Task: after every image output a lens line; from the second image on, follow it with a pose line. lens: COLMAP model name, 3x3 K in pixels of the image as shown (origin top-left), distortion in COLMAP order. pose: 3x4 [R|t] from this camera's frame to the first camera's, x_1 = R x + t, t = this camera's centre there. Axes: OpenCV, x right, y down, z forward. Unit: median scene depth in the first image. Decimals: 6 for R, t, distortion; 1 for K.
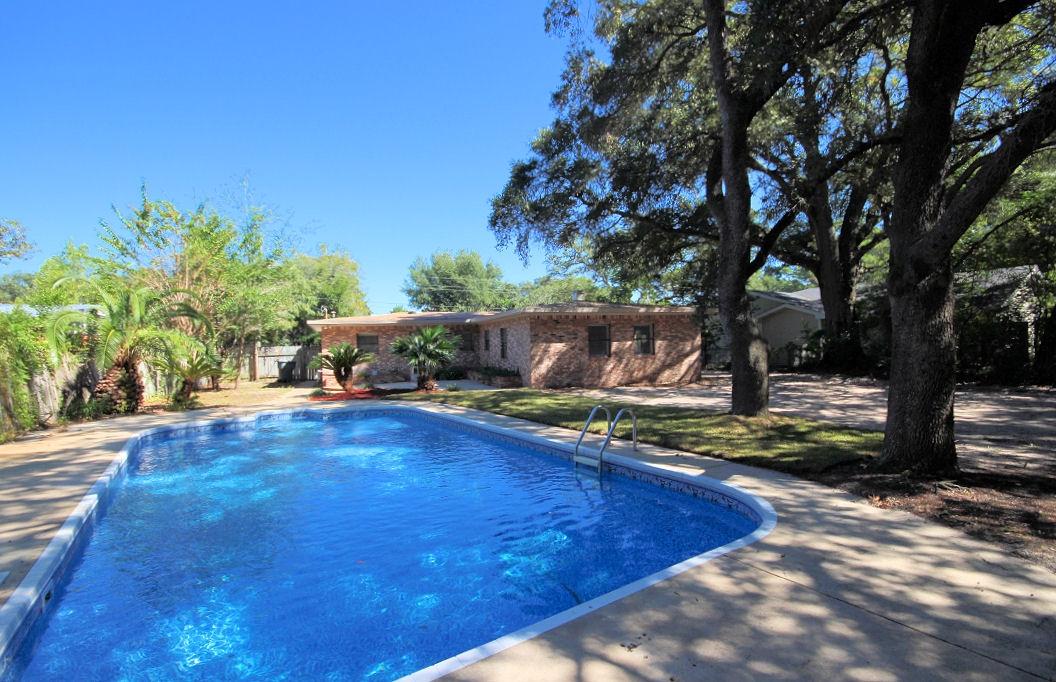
lens RADIAL K [[506.6, 0, 528.0], [0, 506.6, 341.0], [0, 0, 1]] dist [-0.002011, -0.000094]
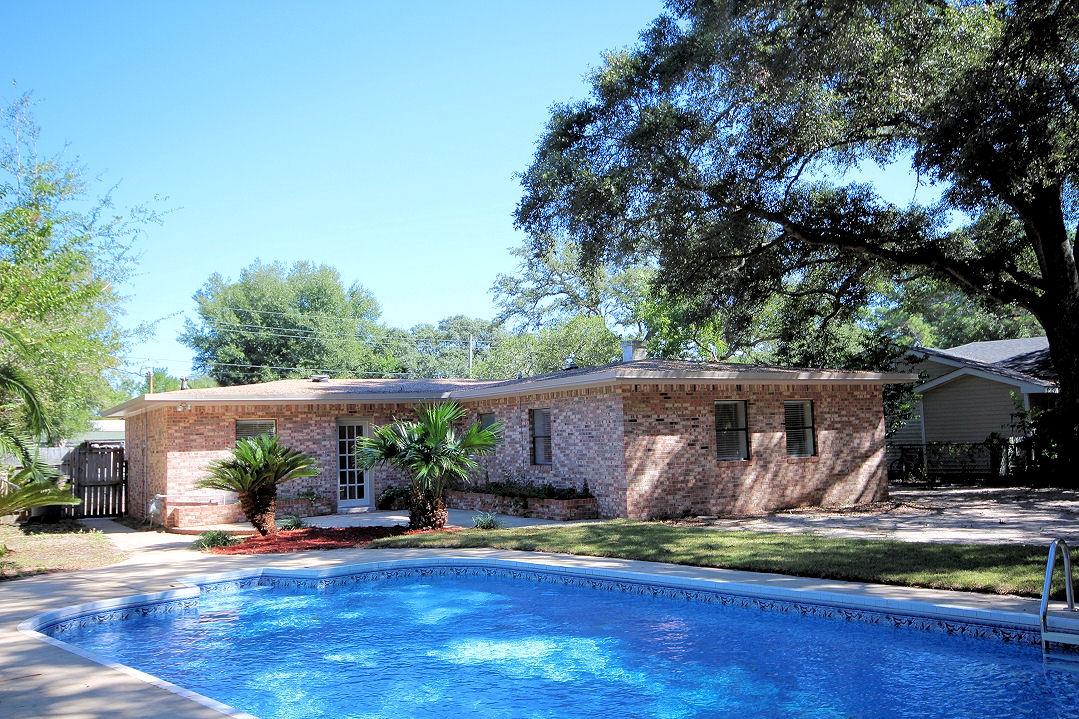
lens RADIAL K [[943.3, 0, 539.5], [0, 943.3, 359.5], [0, 0, 1]] dist [0.007254, 0.000935]
pose [[0.984253, 0.008978, 0.176536, -0.237916], [0.005597, 0.996626, -0.081892, 0.004648], [-0.176676, 0.081590, 0.980882, 0.023015]]
